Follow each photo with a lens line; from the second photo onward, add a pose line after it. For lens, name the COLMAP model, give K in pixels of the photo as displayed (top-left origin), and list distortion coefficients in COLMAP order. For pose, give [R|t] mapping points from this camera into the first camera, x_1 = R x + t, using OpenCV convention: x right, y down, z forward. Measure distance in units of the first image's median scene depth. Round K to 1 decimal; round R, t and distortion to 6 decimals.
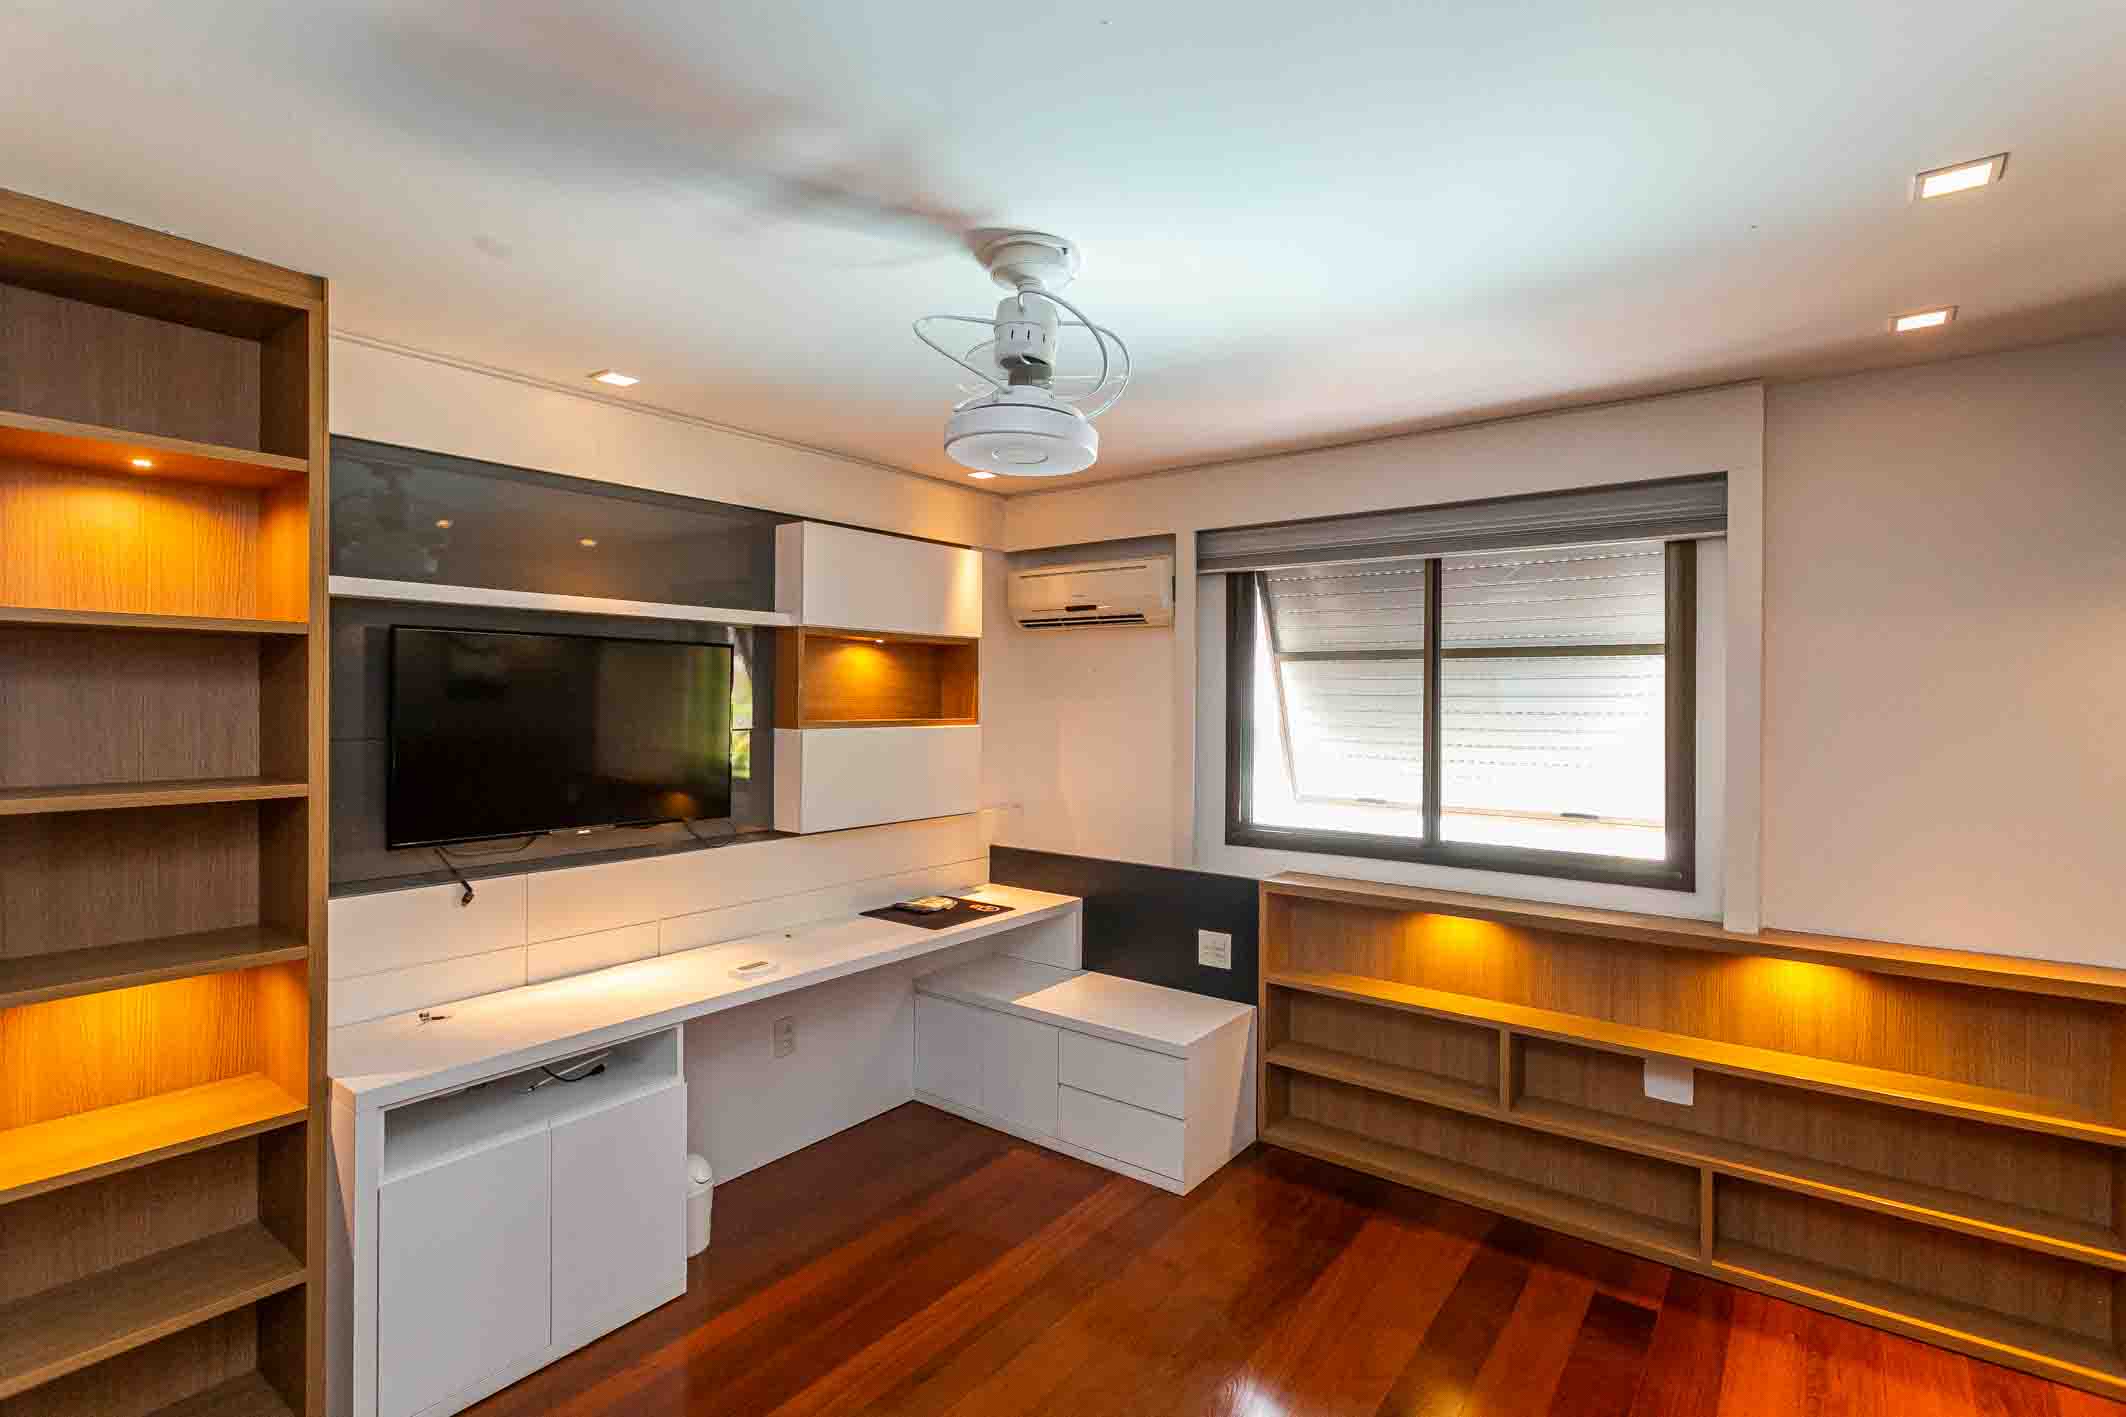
lens RADIAL K [[1001.6, 0, 1062.4], [0, 1001.6, 692.6], [0, 0, 1]] dist [0.002445, 0.000581]
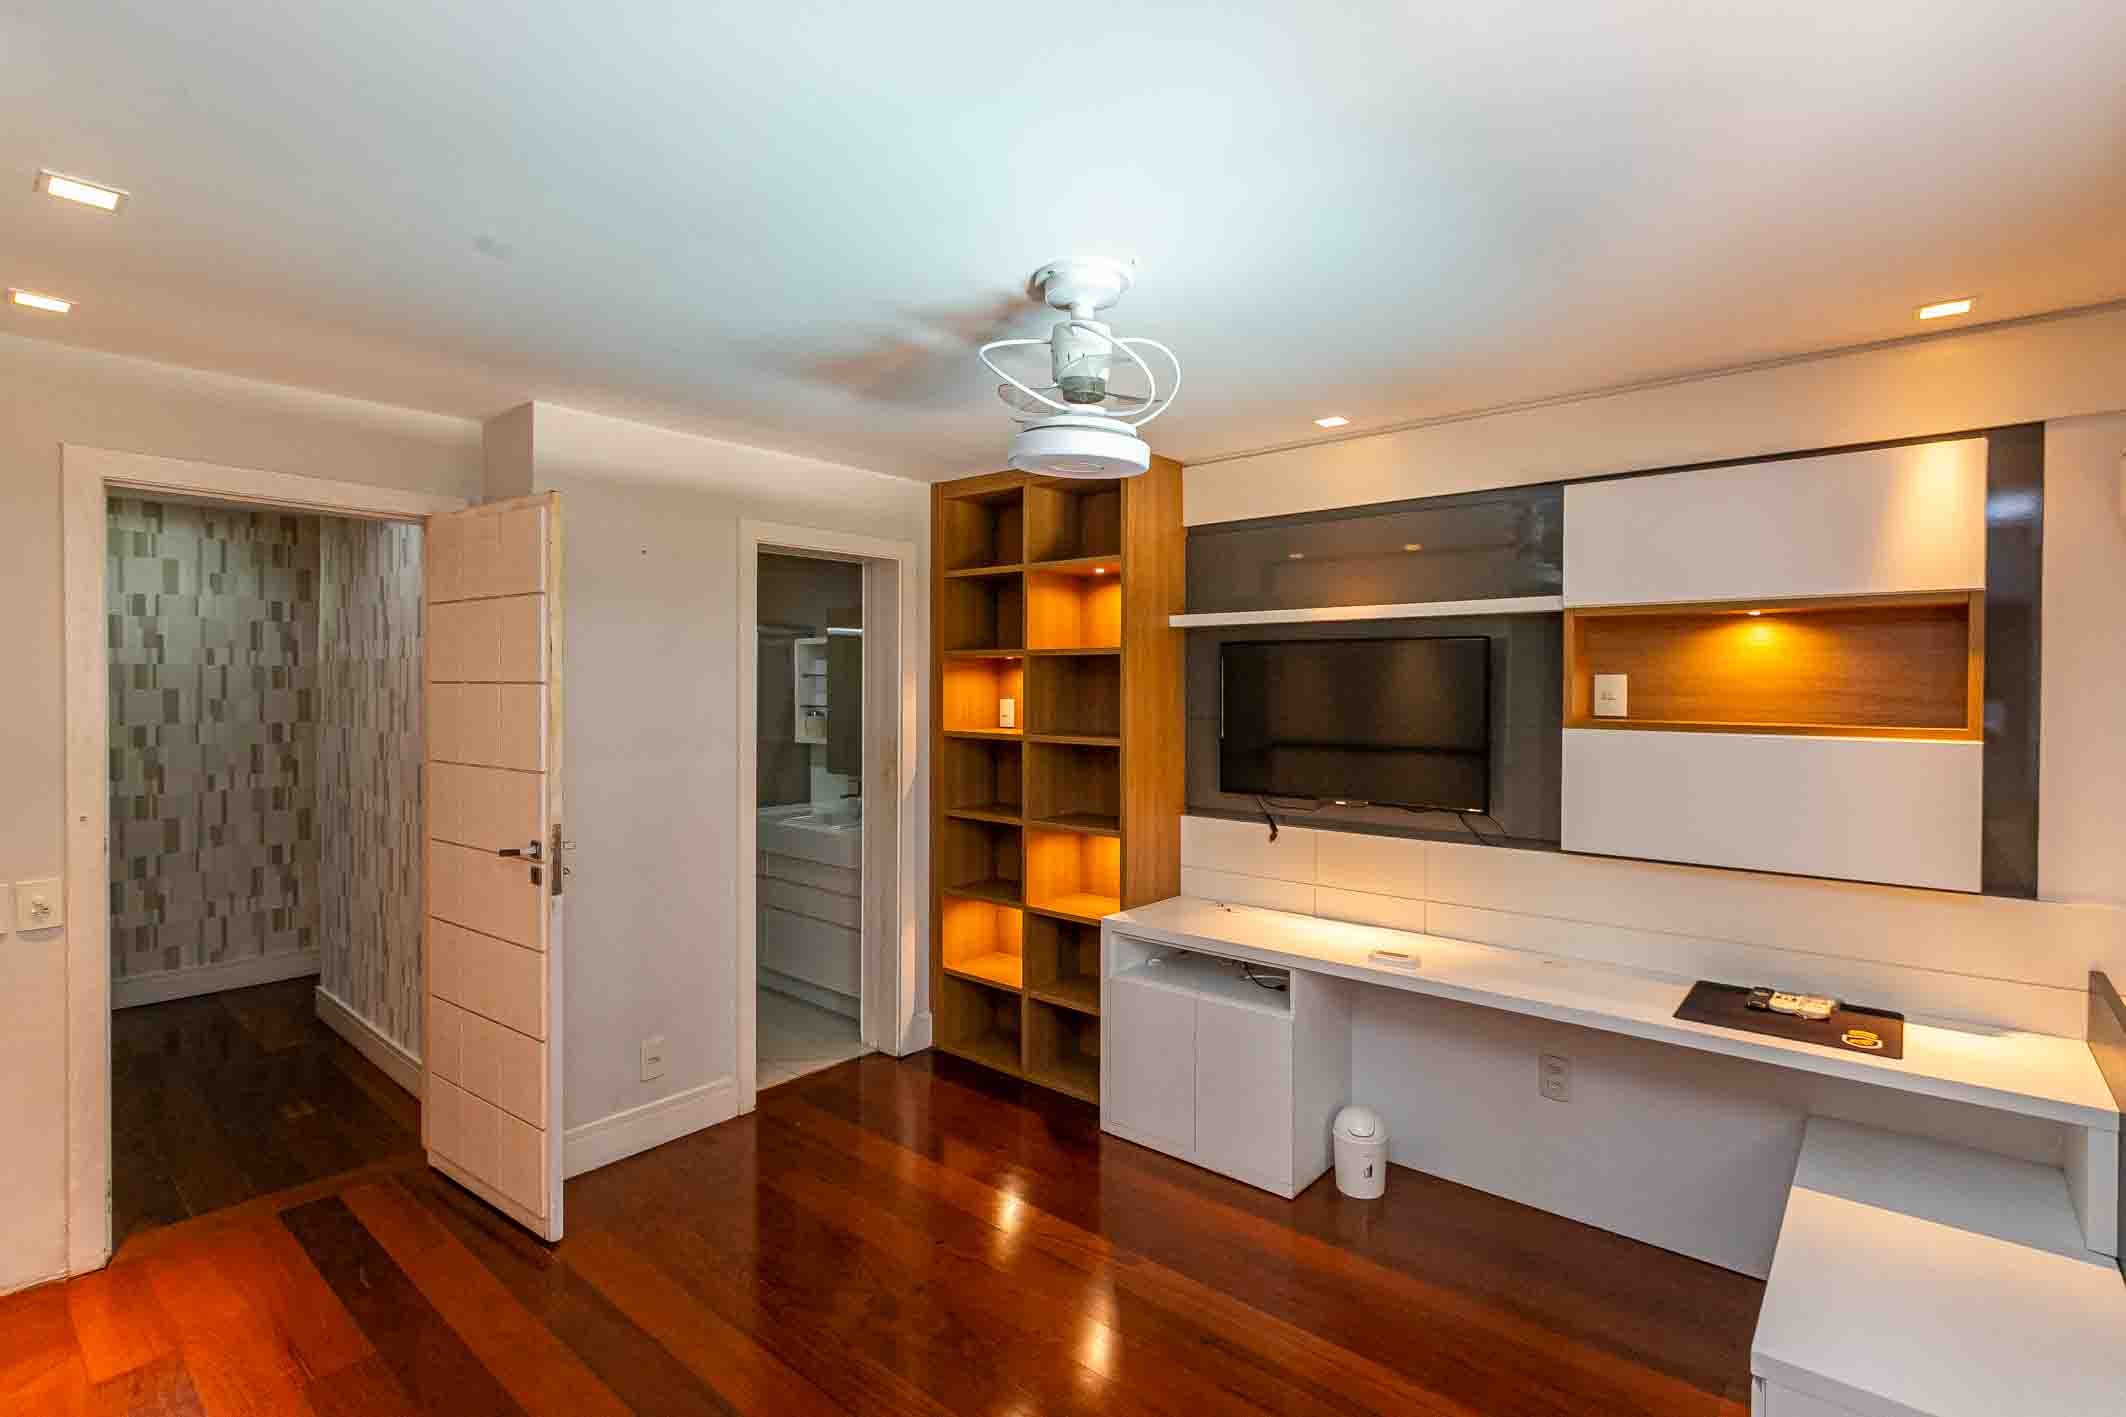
lens RADIAL K [[1001.6, 0, 1058.8], [0, 1001.6, 707.6], [0, 0, 1]] dist [0.002445, 0.000581]
pose [[-0.065720, 0.008601, -0.997801, 0.740268], [-0.002823, 0.999957, 0.008806, 0.014380], [0.997834, 0.003396, -0.065693, 0.734132]]
